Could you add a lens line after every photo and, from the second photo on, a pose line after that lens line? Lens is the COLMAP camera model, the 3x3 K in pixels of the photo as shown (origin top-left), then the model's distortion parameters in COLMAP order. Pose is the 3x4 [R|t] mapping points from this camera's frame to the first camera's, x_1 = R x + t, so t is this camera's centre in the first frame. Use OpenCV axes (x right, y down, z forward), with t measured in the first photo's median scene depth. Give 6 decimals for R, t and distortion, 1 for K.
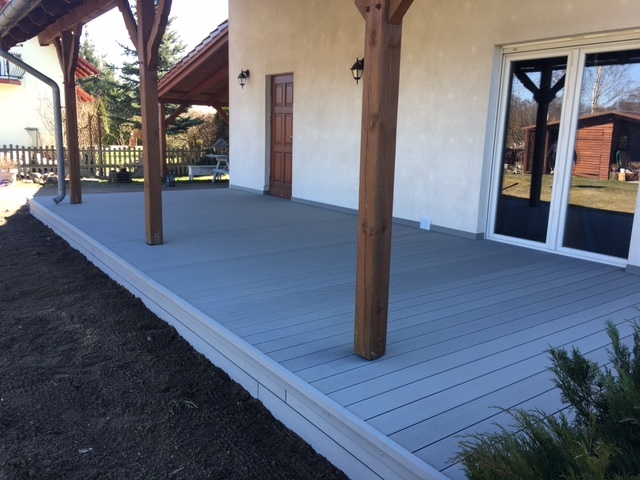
lens RADIAL K [[544.0, 0, 318.8], [0, 544.0, 233.1], [0, 0, 1]] dist [0.087425, -0.097814]
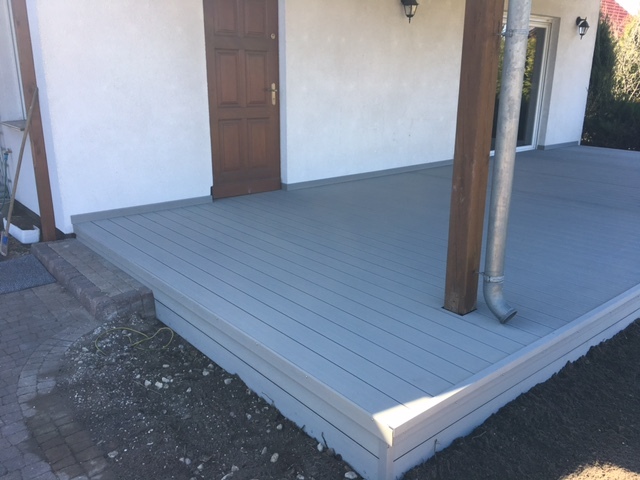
lens RADIAL K [[544.5, 0, 316.8], [0, 544.5, 241.8], [0, 0, 1]] dist [0.082626, -0.120655]
pose [[-0.064377, -0.312212, 0.947829, -0.750301], [0.180490, 0.930492, 0.318760, -0.221350], [-0.981468, 0.191594, -0.003551, 1.058666]]
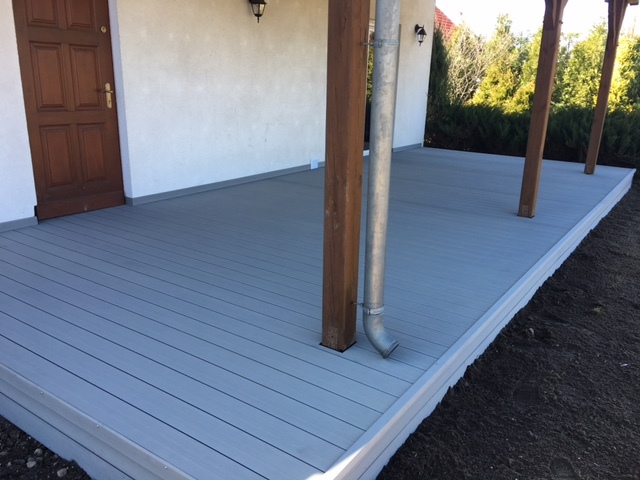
lens RADIAL K [[541.6, 0, 320.0], [0, 541.6, 240.0], [0, 0, 1]] dist [0.090631, -0.115246]
pose [[-0.328387, -0.303586, 0.894426, -0.697163], [0.142260, 0.920241, 0.364579, -0.225400], [-0.933769, 0.246964, -0.259007, 1.052963]]
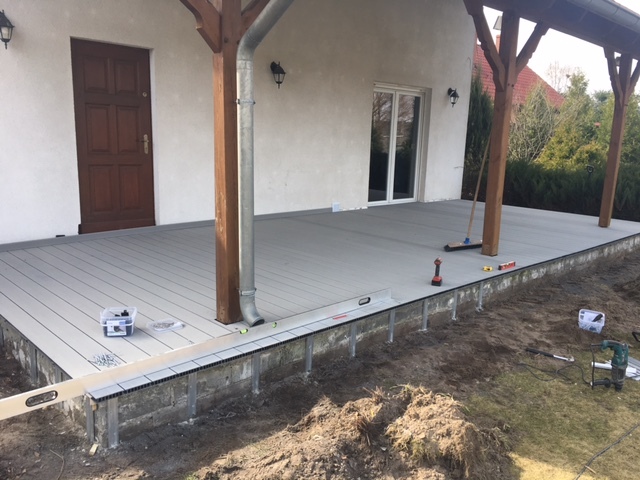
lens RADIAL K [[541.6, 0, 320.0], [0, 541.6, 240.0], [0, 0, 1]] dist [0.090631, -0.115246]
pose [[-0.134940, -0.217668, 0.966650, -0.841316], [0.149290, 0.959970, 0.237004, -0.201390], [-0.979543, 0.176292, -0.097042, 0.934599]]
